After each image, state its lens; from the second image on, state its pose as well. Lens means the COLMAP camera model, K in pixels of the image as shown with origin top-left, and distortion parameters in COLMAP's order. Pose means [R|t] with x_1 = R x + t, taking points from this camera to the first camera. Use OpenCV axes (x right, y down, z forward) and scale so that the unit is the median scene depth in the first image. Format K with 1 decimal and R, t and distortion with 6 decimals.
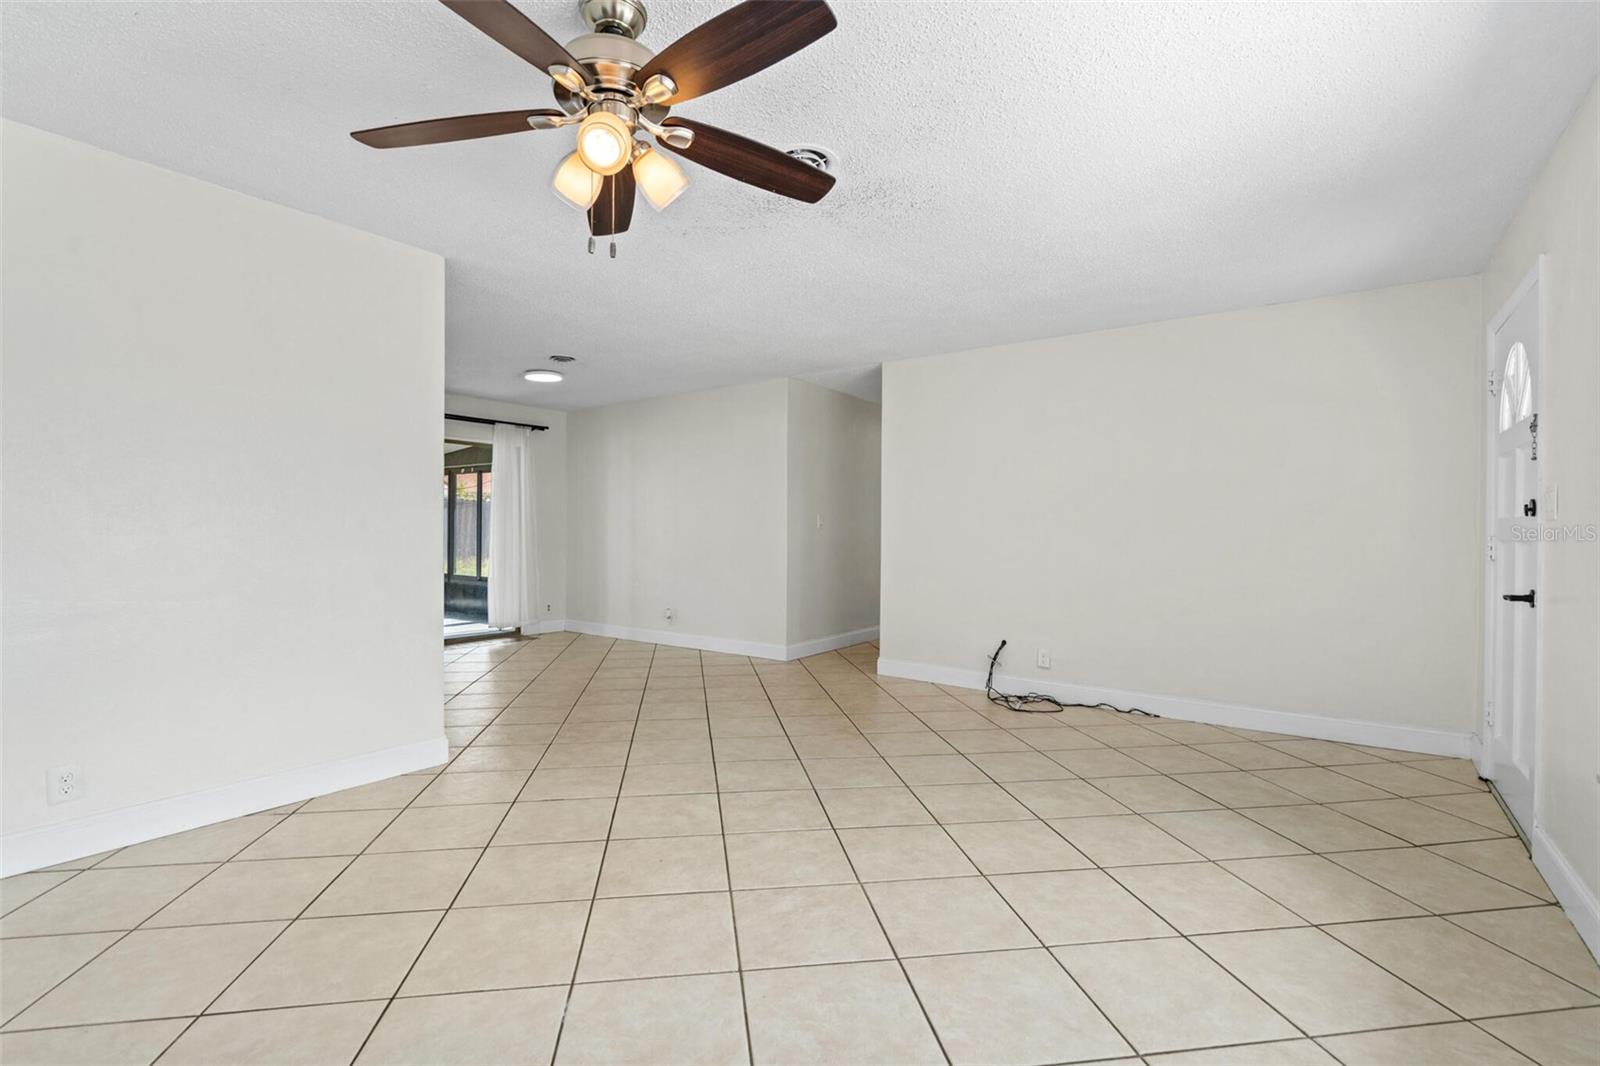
lens RADIAL K [[723.2, 0, 799.4], [0, 723.2, 533.3], [0, 0, 1]] dist [-0.009804, 0.002459]
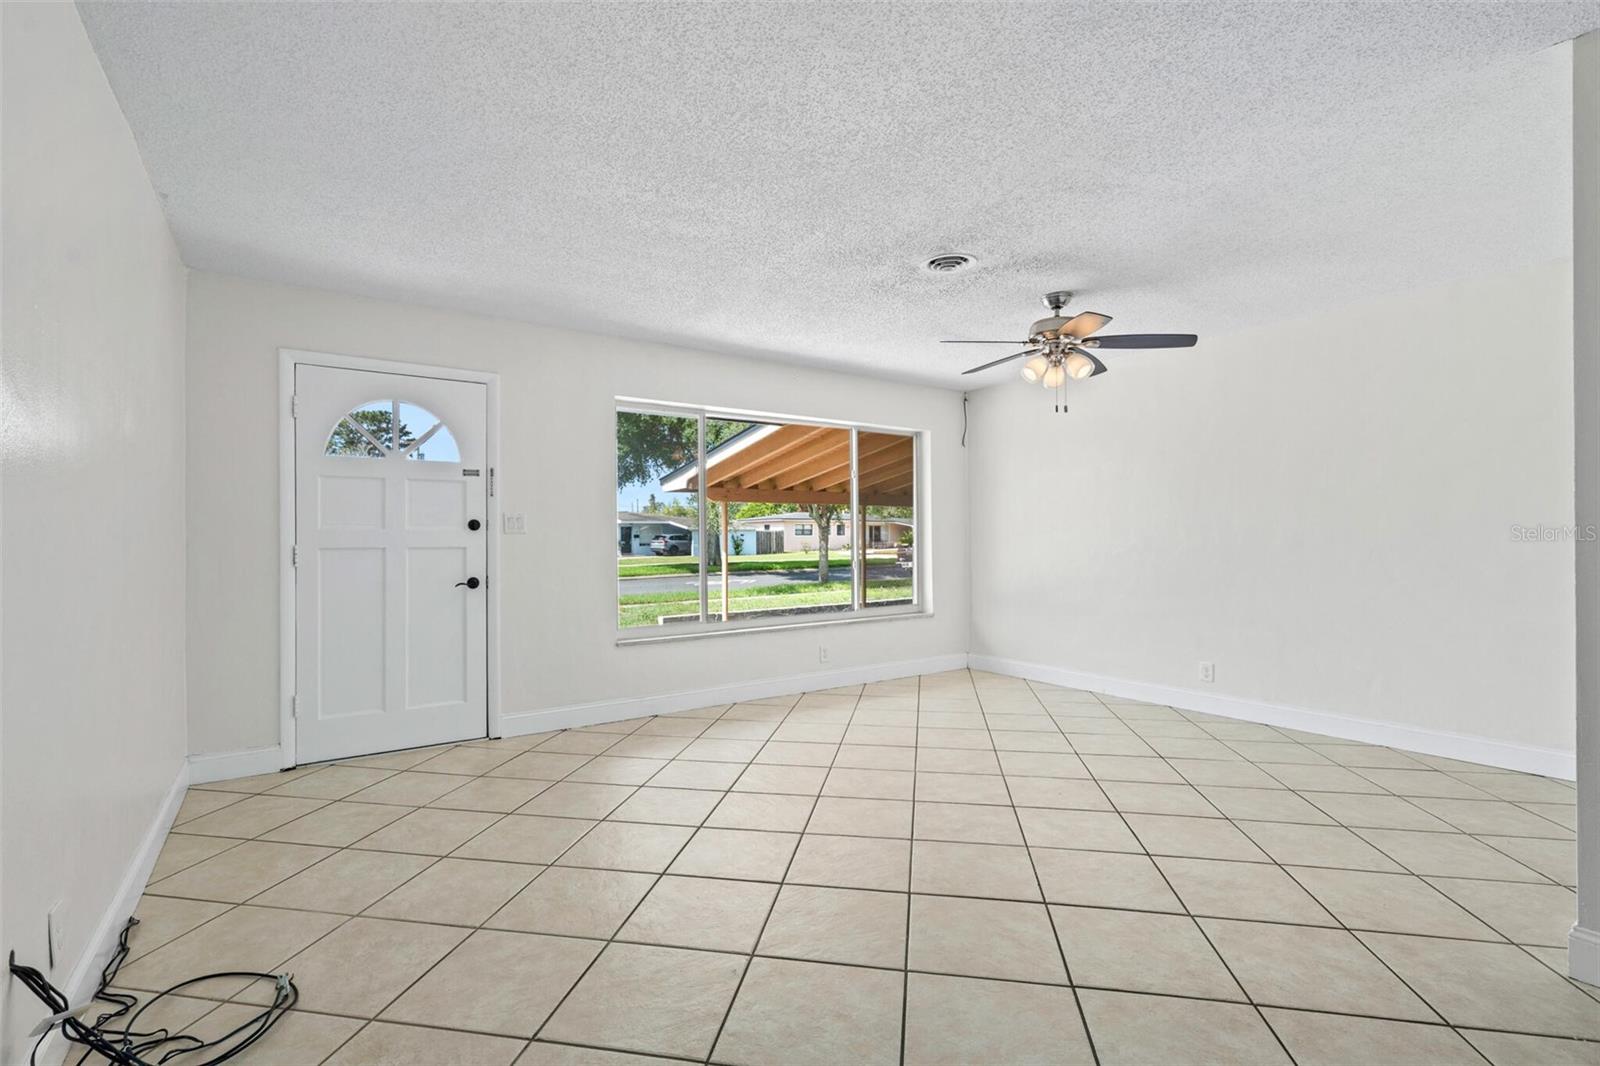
lens RADIAL K [[723.2, 0, 799.1], [0, 723.2, 533.6], [0, 0, 1]] dist [-0.009804, 0.002459]
pose [[-0.946649, 0.001314, 0.322264, -0.140384], [0.000864, 0.999998, -0.001537, -0.011075], [-0.322265, -0.001176, -0.946649, 2.015690]]
